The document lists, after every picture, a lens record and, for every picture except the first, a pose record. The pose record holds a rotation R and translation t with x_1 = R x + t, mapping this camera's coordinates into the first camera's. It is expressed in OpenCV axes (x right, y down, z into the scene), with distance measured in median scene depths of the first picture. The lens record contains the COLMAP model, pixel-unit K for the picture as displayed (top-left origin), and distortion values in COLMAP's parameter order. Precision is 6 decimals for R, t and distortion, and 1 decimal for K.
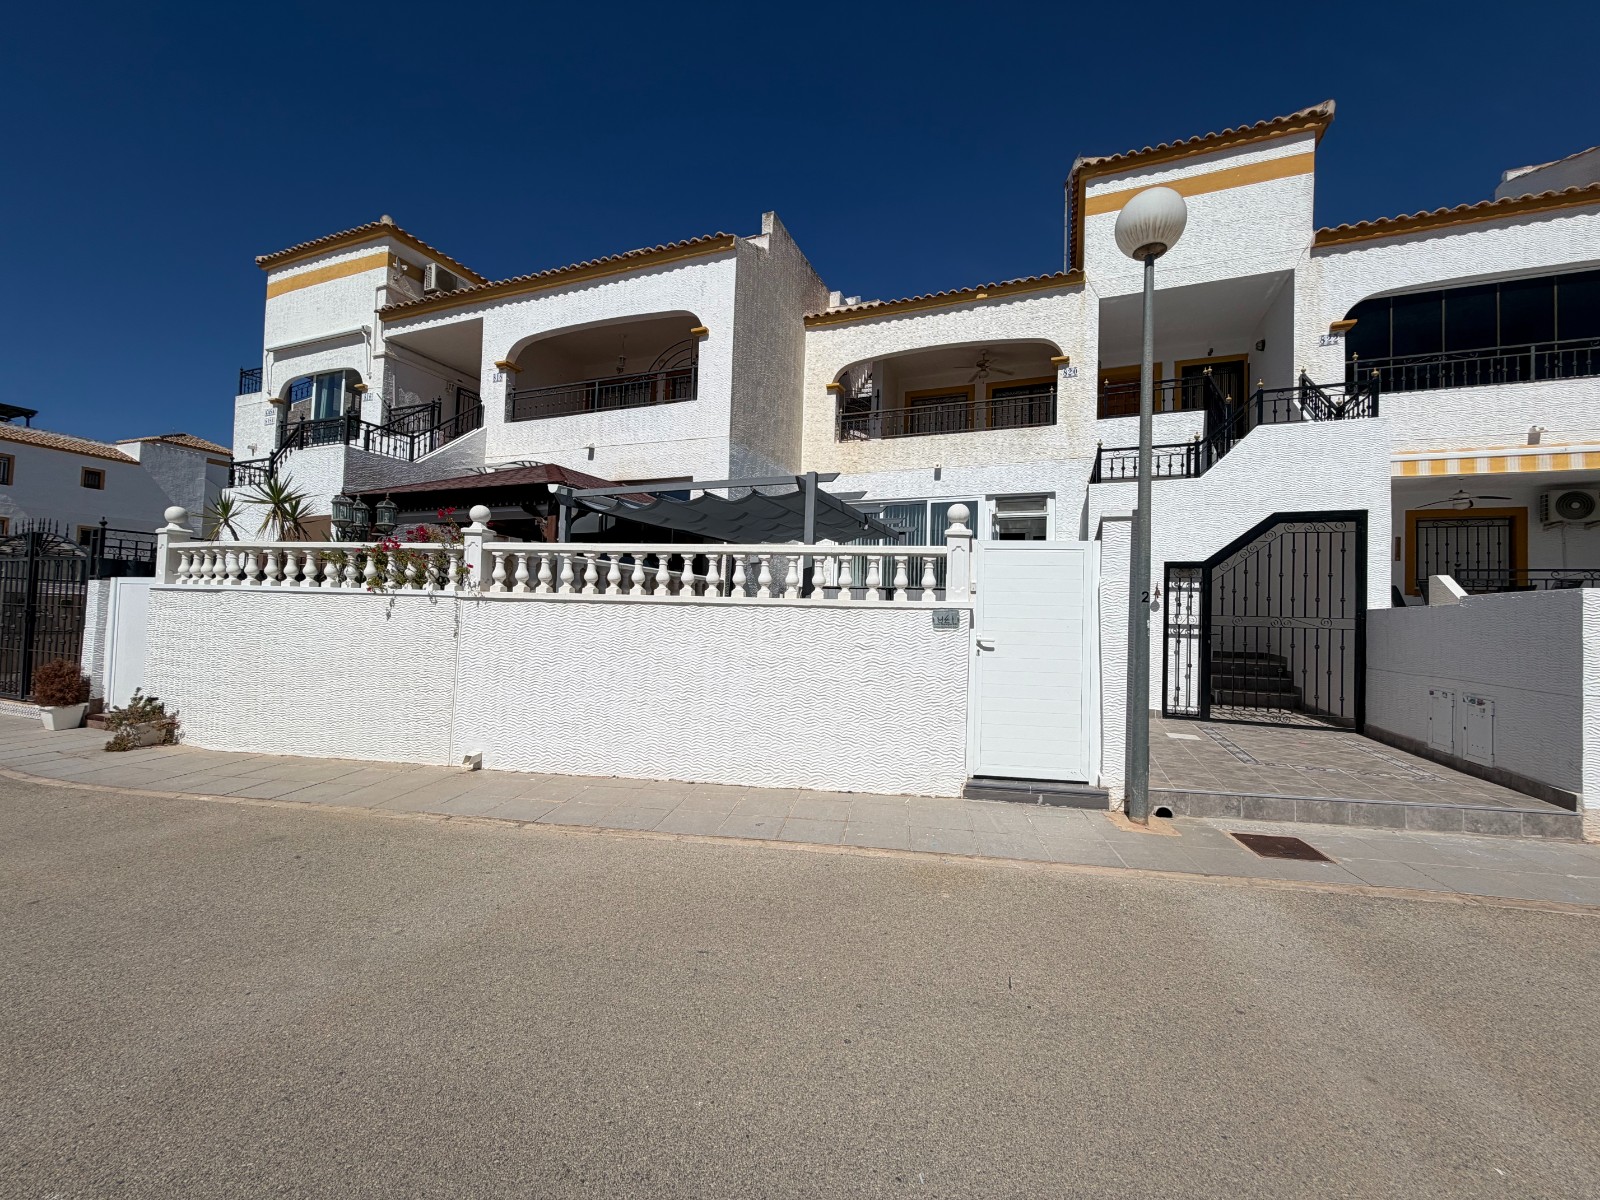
lens RADIAL K [[638.0, 0, 796.2], [0, 638.0, 601.3], [0, 0, 1]] dist [-0.000459, 0.000238]
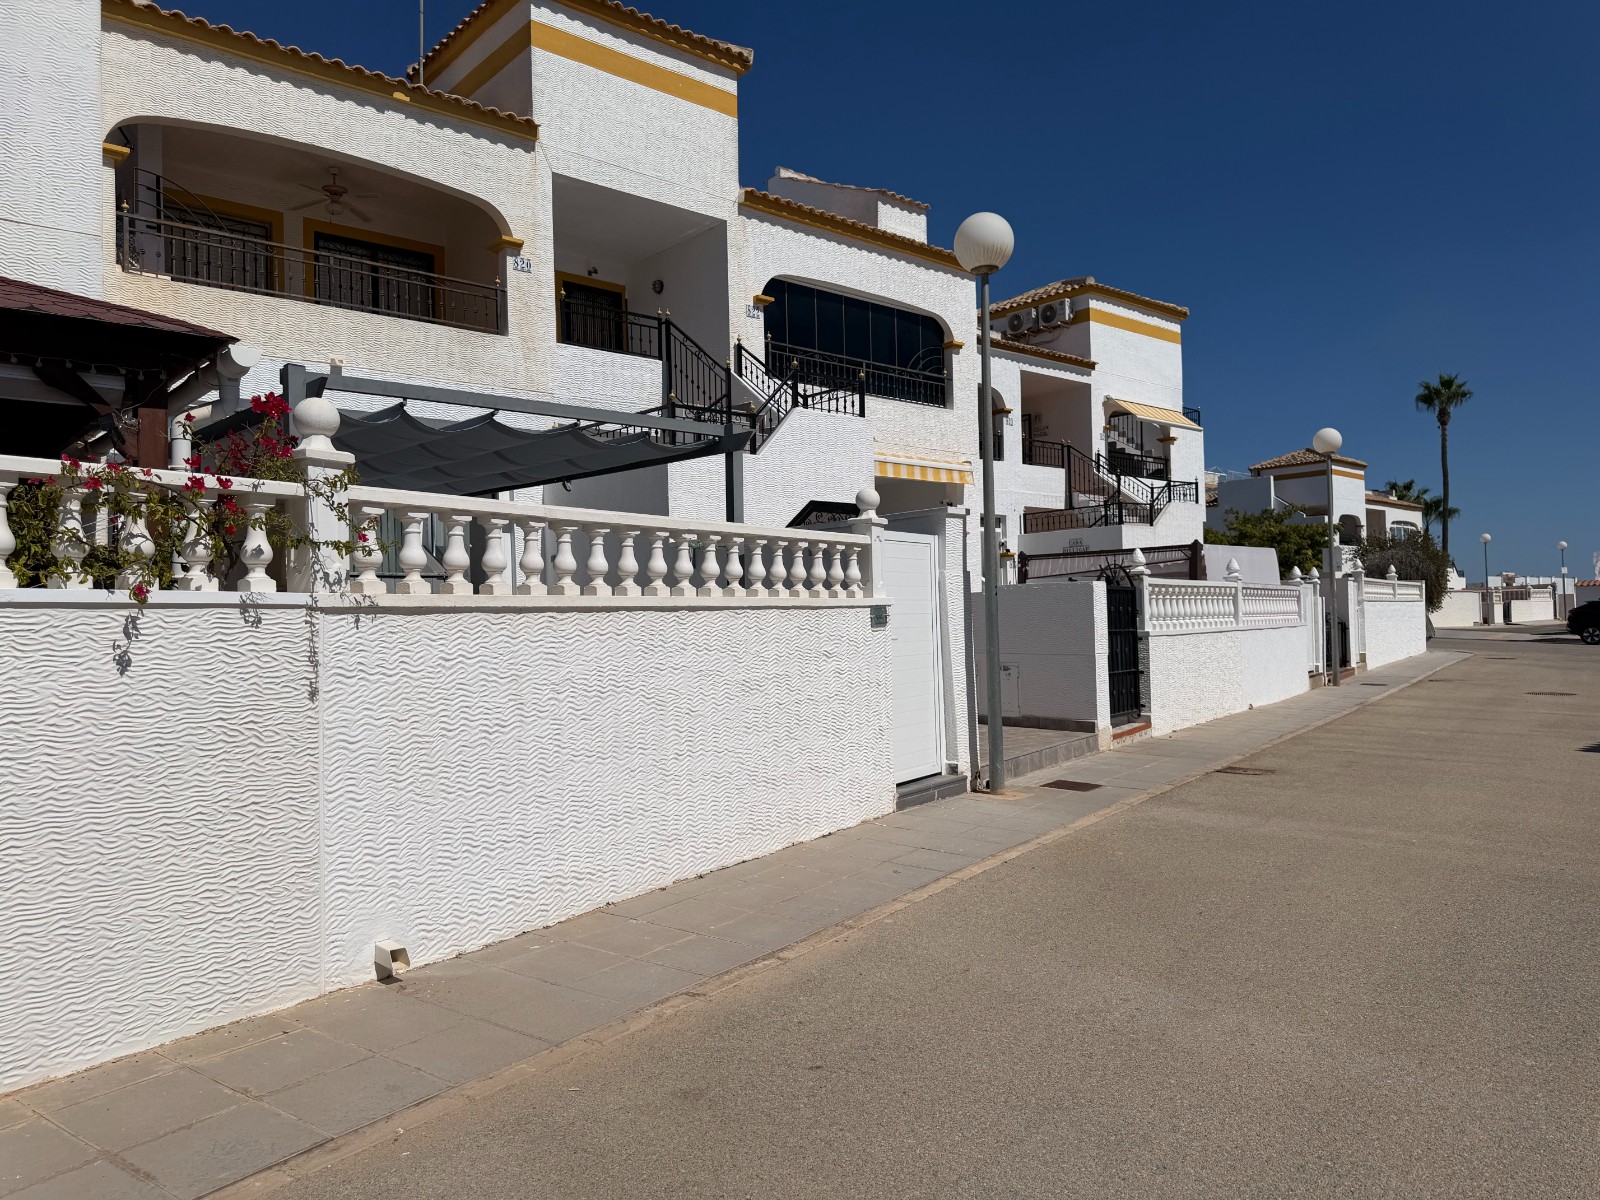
lens RADIAL K [[1115.0, 0, 800.0], [0, 1115.0, 600.0], [0, 0, 1]] dist [0.179841, -0.354885]
pose [[0.437886, -0.019631, 0.898816, -0.645219], [0.011006, 0.999804, 0.016475, -0.012172], [-0.898963, 0.002678, 0.438016, 0.216615]]
